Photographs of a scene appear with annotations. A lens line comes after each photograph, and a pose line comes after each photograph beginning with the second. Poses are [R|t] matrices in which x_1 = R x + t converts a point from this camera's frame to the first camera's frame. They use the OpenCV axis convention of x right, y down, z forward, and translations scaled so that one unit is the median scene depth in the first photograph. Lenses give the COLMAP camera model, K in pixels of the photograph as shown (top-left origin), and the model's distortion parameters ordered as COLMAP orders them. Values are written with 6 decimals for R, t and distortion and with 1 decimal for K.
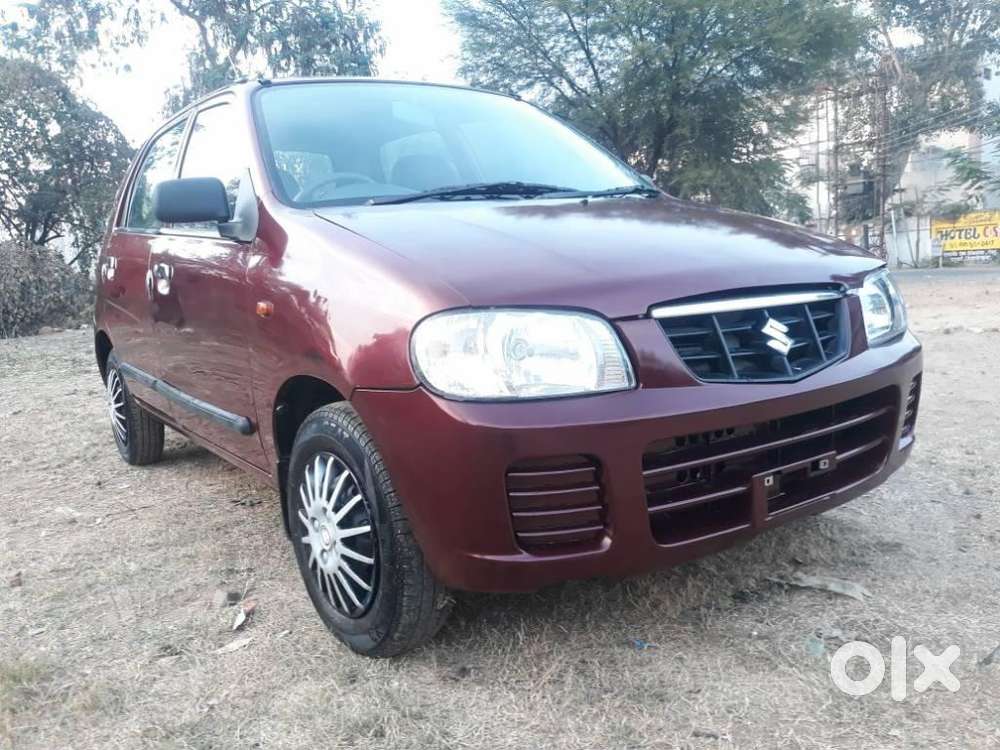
lens RADIAL K [[855.2, 0, 495.0], [0, 855.2, 377.8], [0, 0, 1]] dist [-0.052434, 0.058971]
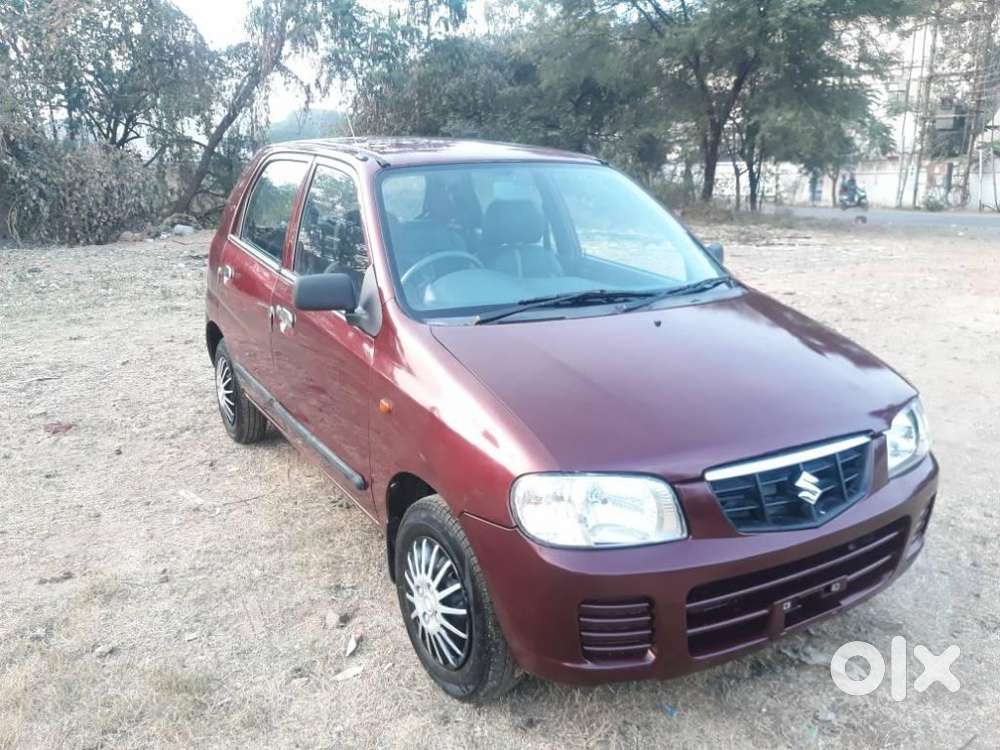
lens RADIAL K [[855.2, 0, 495.0], [0, 855.2, 377.8], [0, 0, 1]] dist [-0.052434, 0.058971]
pose [[0.995445, 0.076034, -0.057512, -0.042916], [-0.068905, 0.990722, 0.117142, -0.239901], [0.065885, -0.112646, 0.991449, -0.165518]]
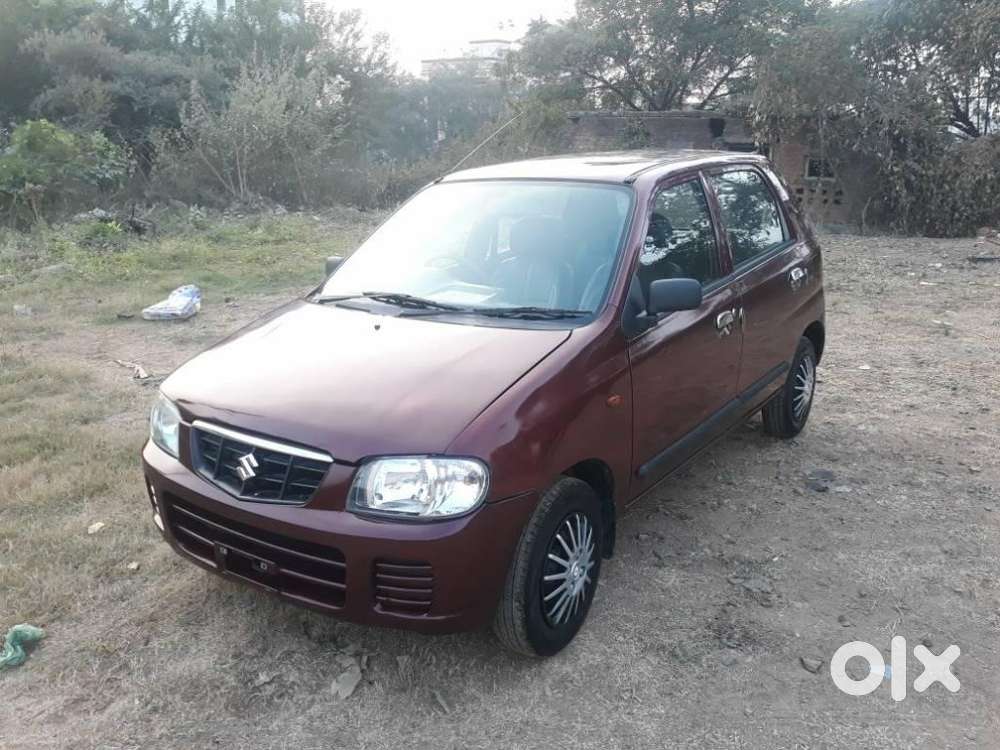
lens RADIAL K [[850.2, 0, 500.0], [0, 850.2, 375.0], [0, 0, 1]] dist [-0.018049, -0.004485]
pose [[0.361372, 0.287534, -0.886980, 1.308826], [-0.135204, 0.957370, 0.255268, -0.474786], [0.922567, 0.027676, 0.384843, 0.633303]]
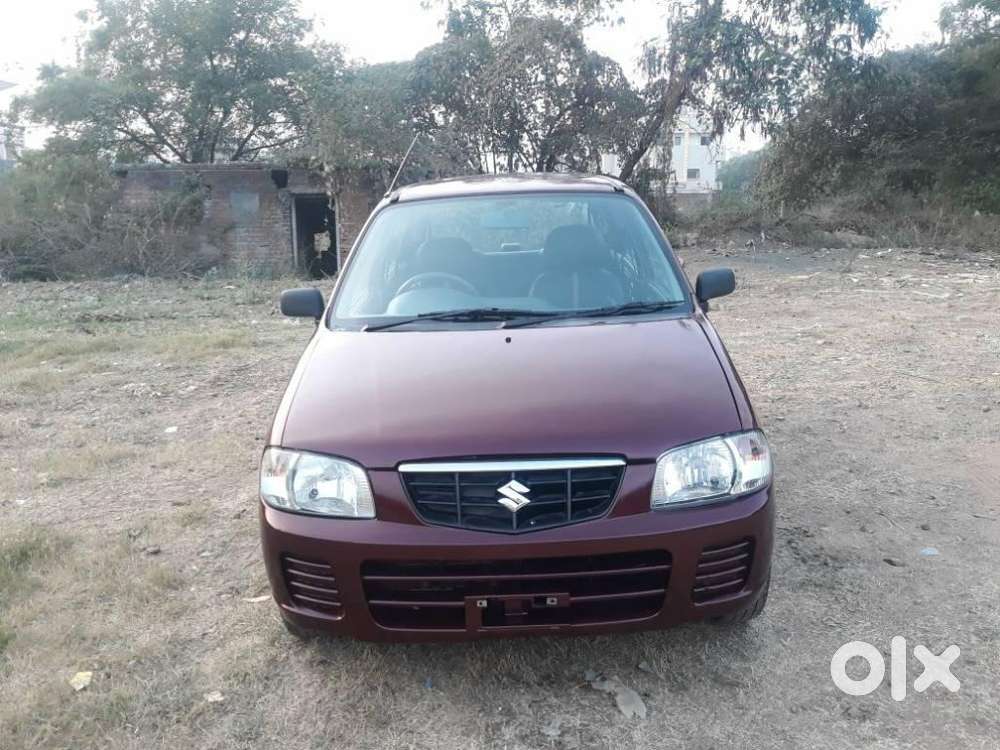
lens RADIAL K [[839.6, 0, 500.0], [0, 839.6, 375.0], [0, 0, 1]] dist [-0.006161, 0.001176]
pose [[0.821497, 0.144673, -0.551554, 0.747078], [-0.088542, 0.987910, 0.127253, -0.293765], [0.563296, -0.055702, 0.824376, -0.031464]]
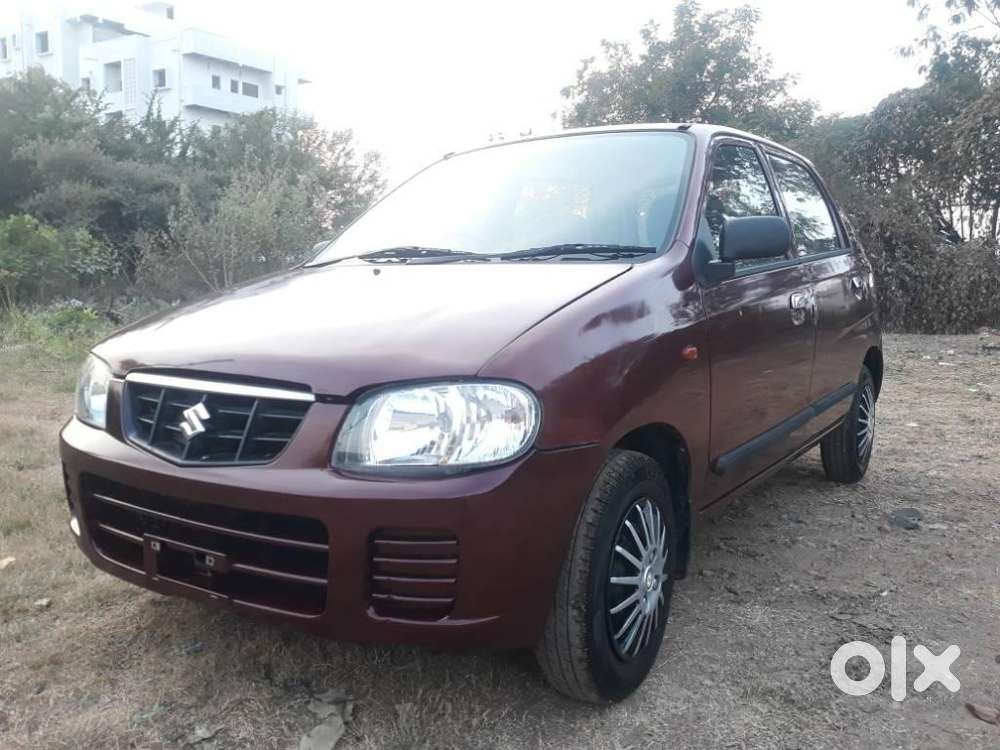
lens RADIAL K [[855.9, 0, 502.7], [0, 855.9, 369.5], [0, 0, 1]] dist [-0.054548, 0.055457]
pose [[0.380807, 0.149270, -0.912526, 1.072809], [-0.143964, 0.984420, 0.100953, -0.204350], [0.913378, 0.092927, 0.396364, 0.701514]]
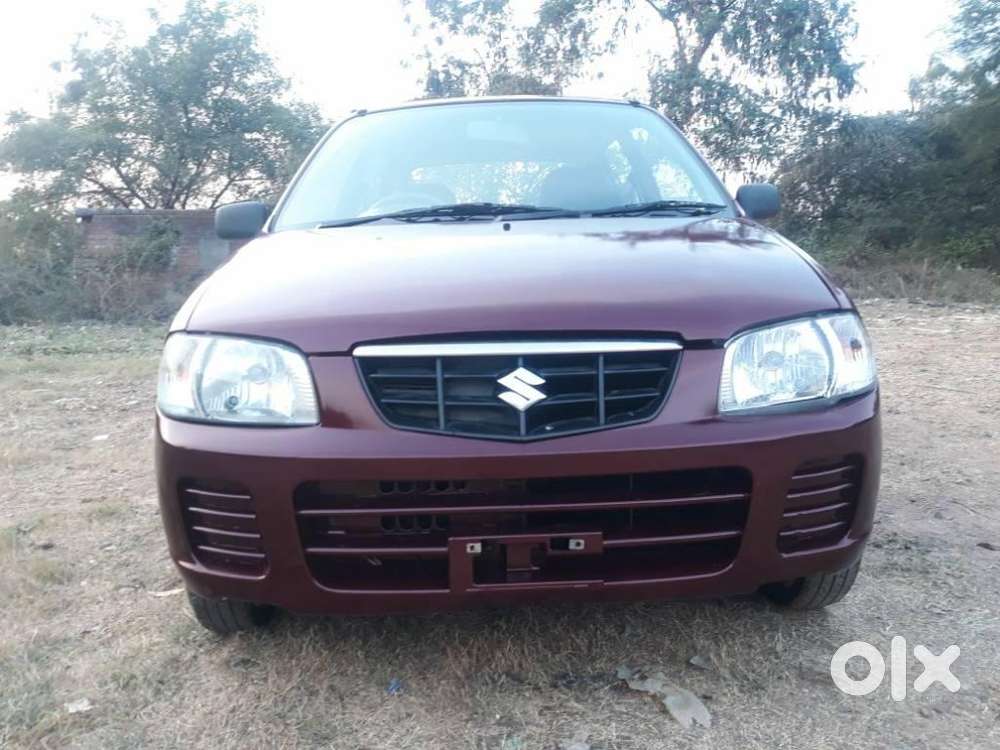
lens RADIAL K [[841.8, 0, 502.7], [0, 841.8, 374.5], [0, 0, 1]] dist [-0.010777, 0.009423]
pose [[0.838637, 0.100186, -0.535398, 0.591186], [-0.096120, 0.994734, 0.035579, -0.069743], [0.536143, 0.021625, 0.843850, 0.195417]]
